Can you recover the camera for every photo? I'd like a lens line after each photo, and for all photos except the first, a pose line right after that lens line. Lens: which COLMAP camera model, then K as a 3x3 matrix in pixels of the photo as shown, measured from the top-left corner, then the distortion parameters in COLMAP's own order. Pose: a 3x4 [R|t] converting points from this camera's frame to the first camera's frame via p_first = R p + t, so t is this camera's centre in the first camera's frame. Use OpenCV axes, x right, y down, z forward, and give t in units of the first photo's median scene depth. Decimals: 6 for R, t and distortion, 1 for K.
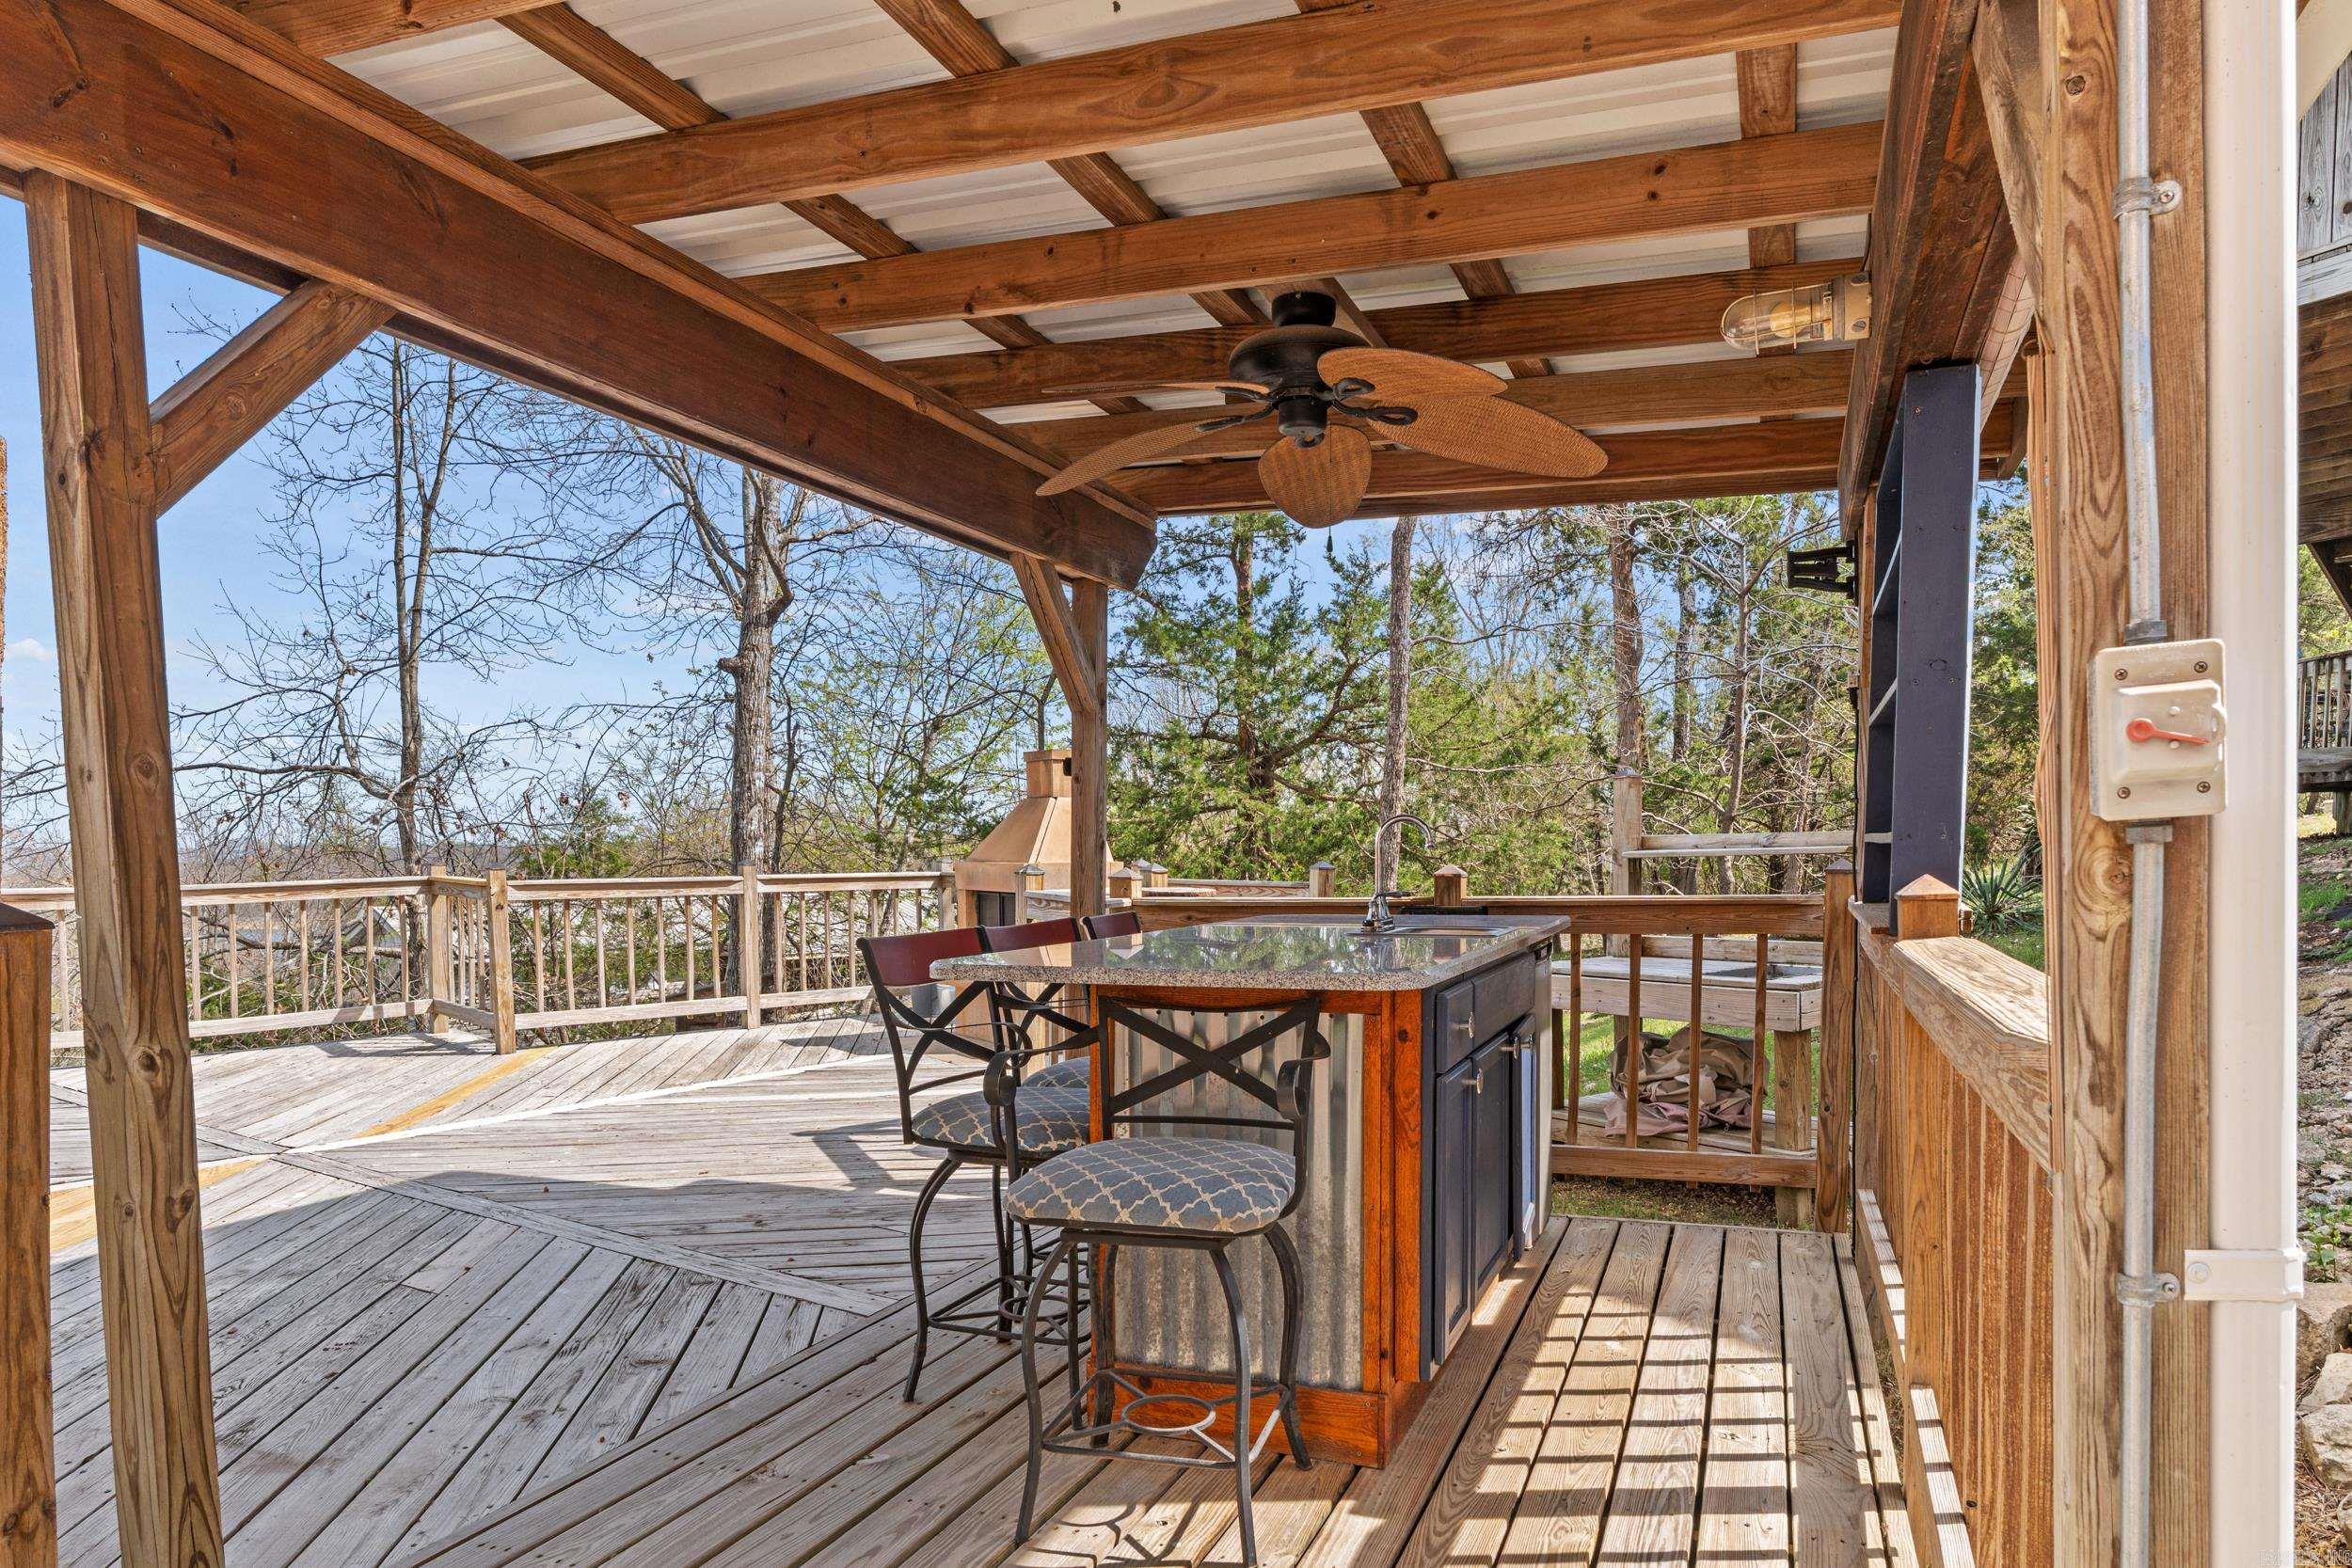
lens RADIAL K [[1479.1, 0, 1175.1], [0, 1479.1, 927.3], [0, 0, 1]] dist [-0.000406, -0.001019]
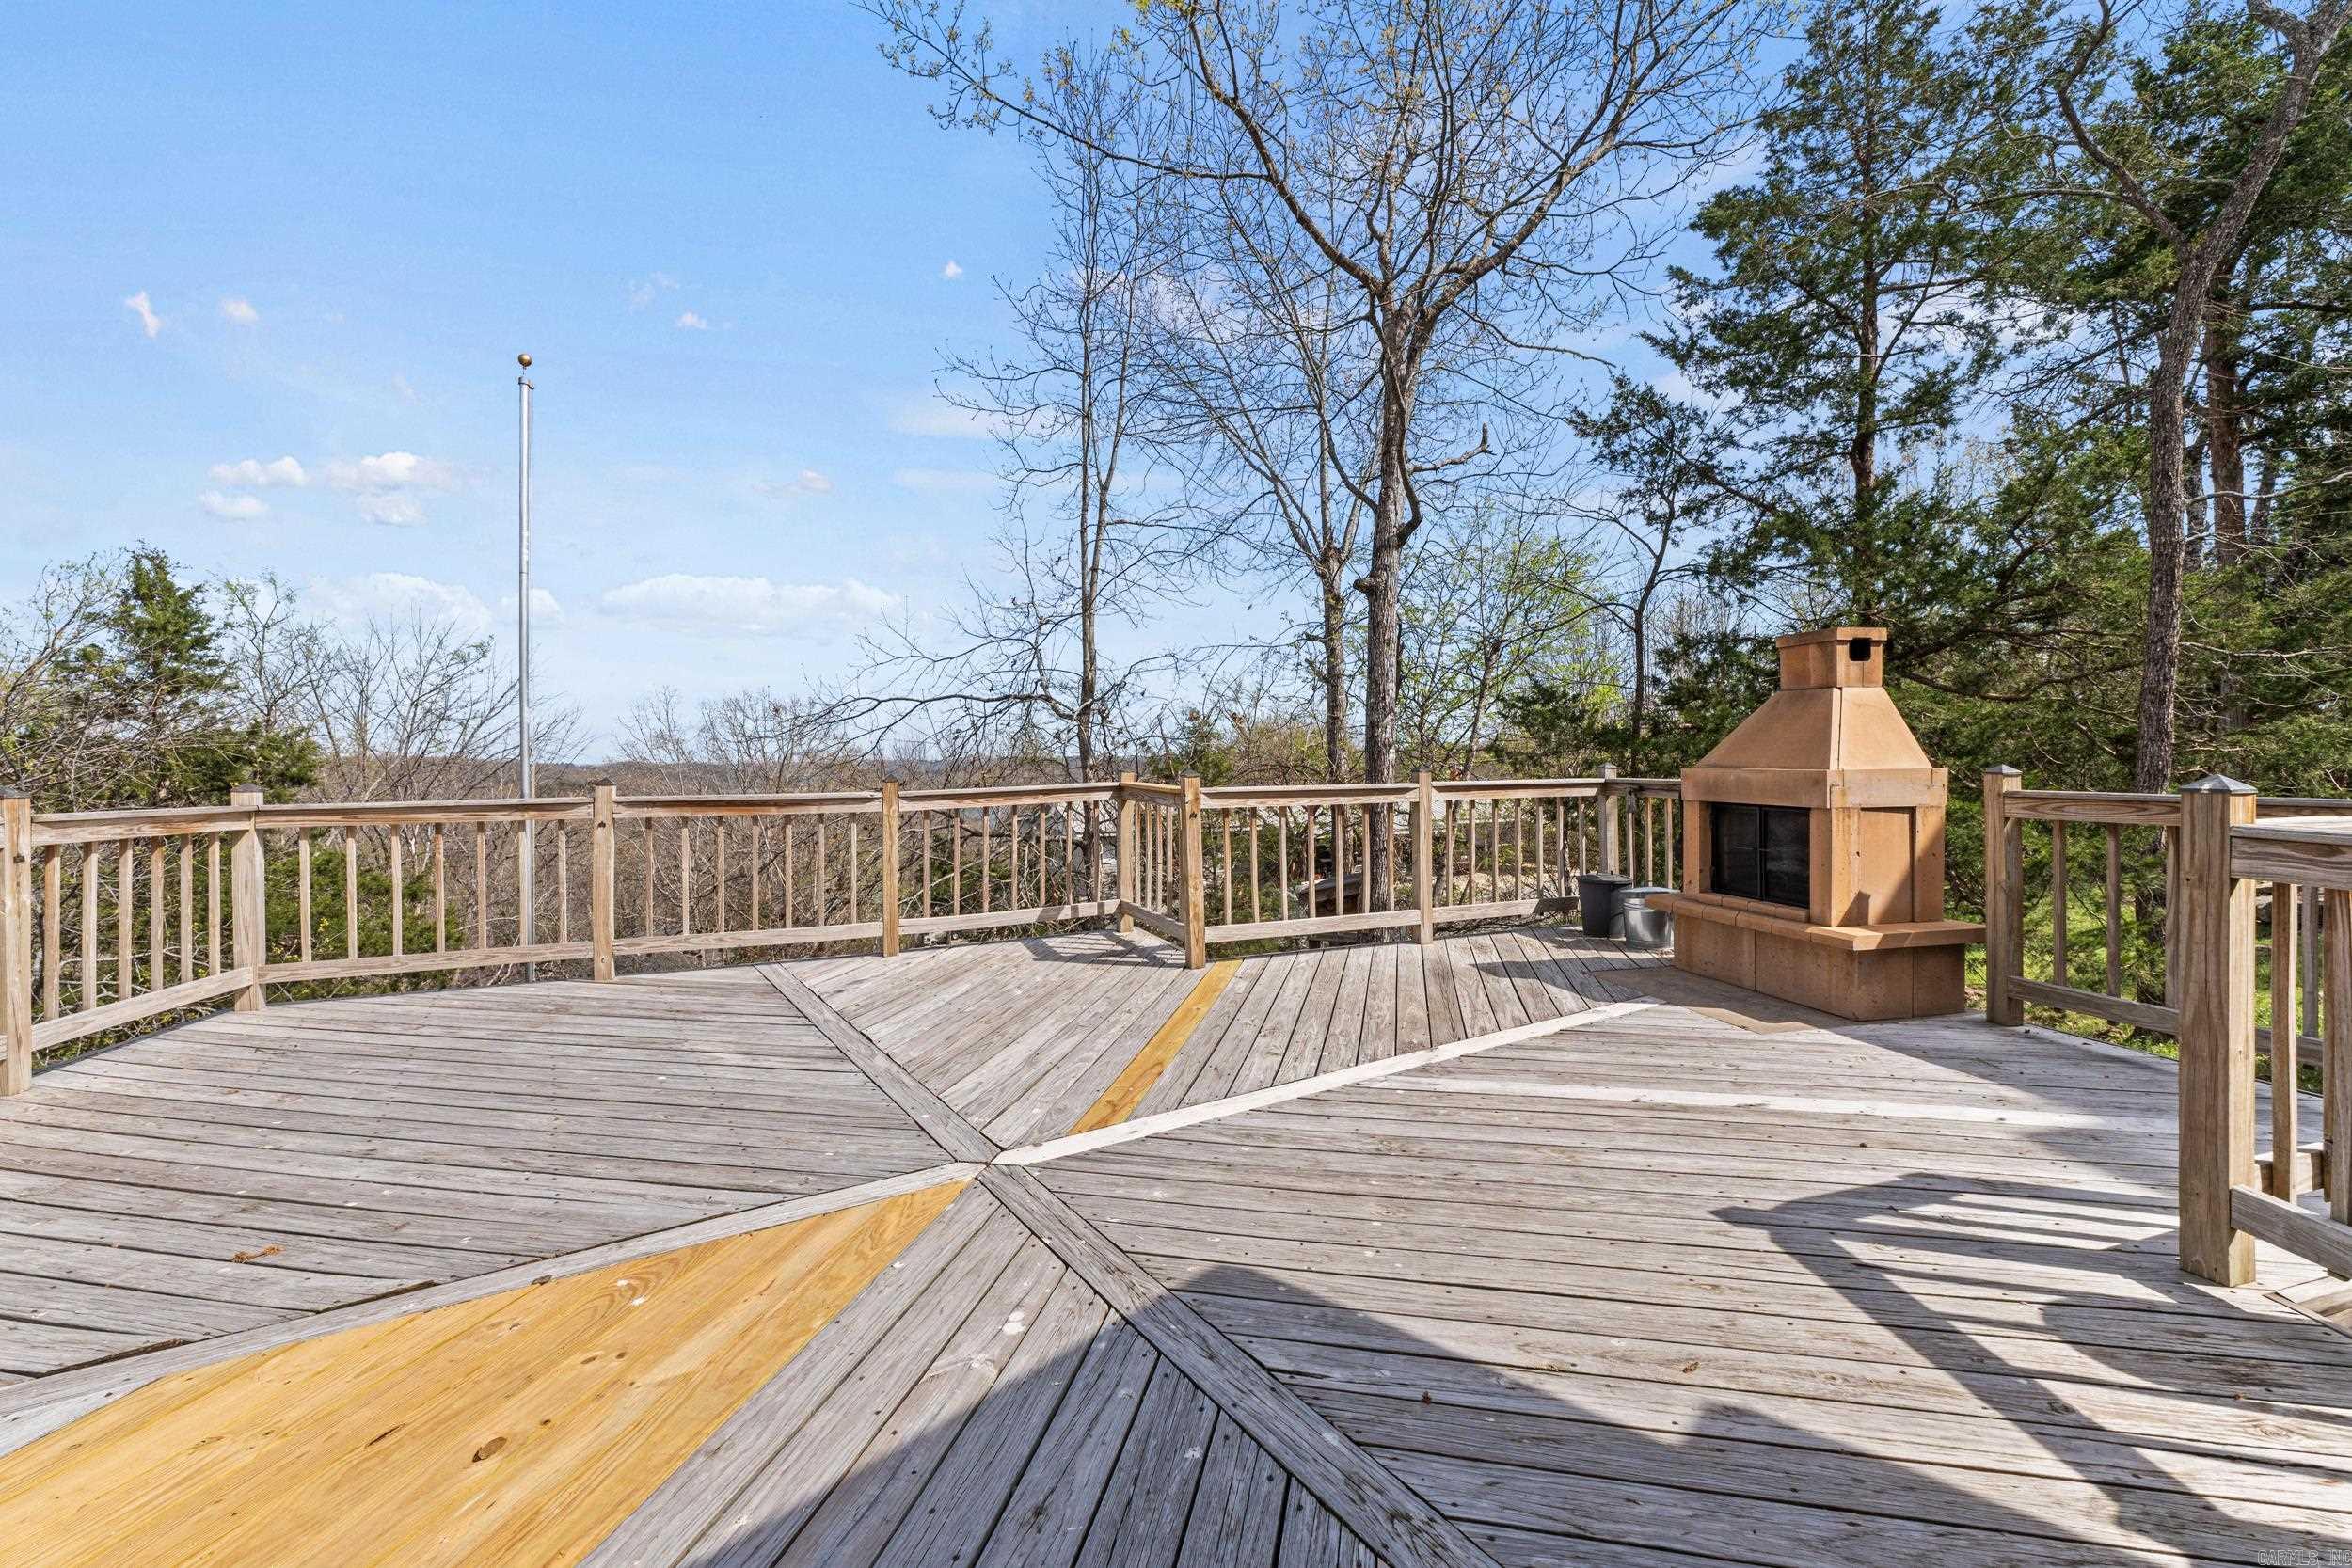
lens RADIAL K [[1018.7, 0, 1172.9], [0, 1018.7, 752.1], [0, 0, 1]] dist [0.000693, 0.000110]
pose [[0.931893, -0.007091, -0.362664, -0.139343], [-0.014429, 0.998293, -0.056598, -0.010464], [0.362446, 0.057976, 0.930200, 0.229046]]
